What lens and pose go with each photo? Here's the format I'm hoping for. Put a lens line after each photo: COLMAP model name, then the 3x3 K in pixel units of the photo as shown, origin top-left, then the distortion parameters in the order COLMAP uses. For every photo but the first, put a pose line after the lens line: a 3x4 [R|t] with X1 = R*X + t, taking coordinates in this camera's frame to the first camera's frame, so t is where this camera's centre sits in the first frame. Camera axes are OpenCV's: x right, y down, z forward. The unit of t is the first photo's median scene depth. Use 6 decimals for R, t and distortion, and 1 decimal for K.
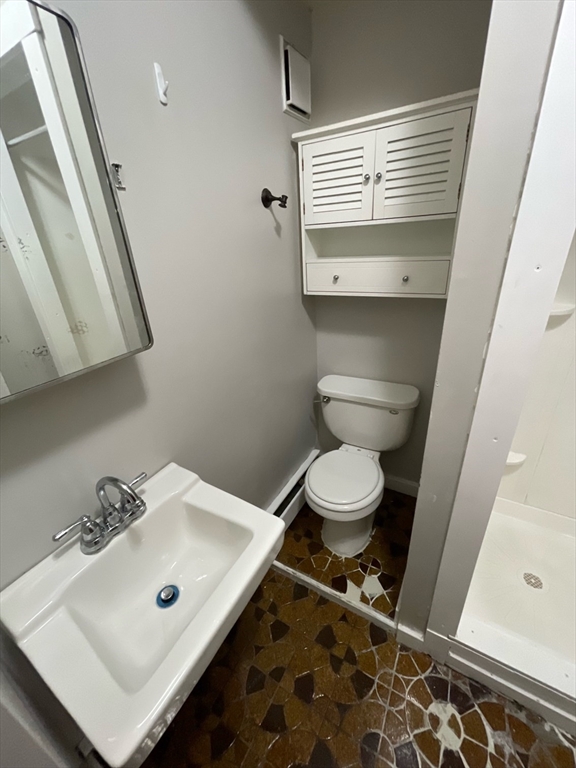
lens RADIAL K [[309.3, 0, 288.8], [0, 309.3, 380.5], [0, 0, 1]] dist [-0.000639, 0.000137]
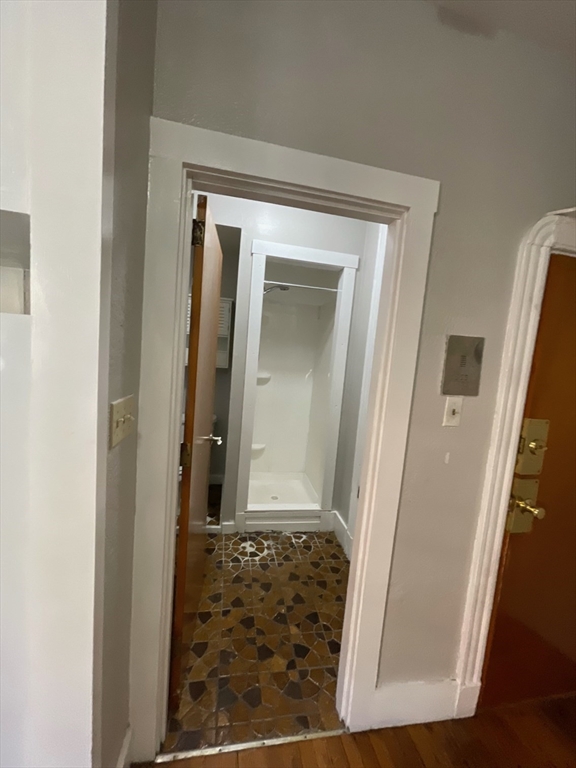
lens RADIAL K [[299.3, 0, 286.0], [0, 299.3, 385.4], [0, 0, 1]] dist [-0.000174, -0.000480]
pose [[0.751134, 0.060780, 0.657346, -0.561029], [0.148918, 0.954485, -0.258420, 0.445259], [-0.643134, 0.291999, 0.707895, -0.748756]]
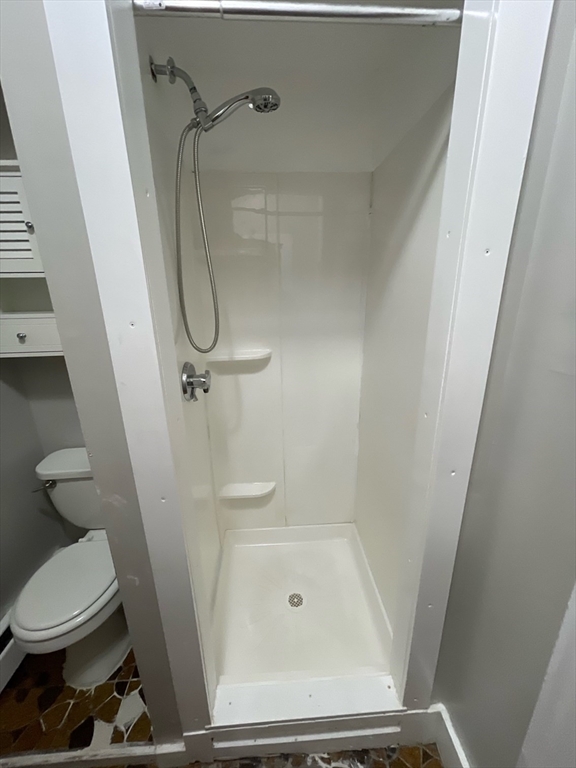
lens RADIAL K [[299.3, 0, 286.0], [0, 299.3, 385.4], [0, 0, 1]] dist [-0.000174, -0.000480]
pose [[0.835853, -0.113789, 0.537030, 0.284860], [0.195987, 0.975666, -0.098311, 0.010537], [-0.512776, 0.187424, 0.837815, -0.000661]]
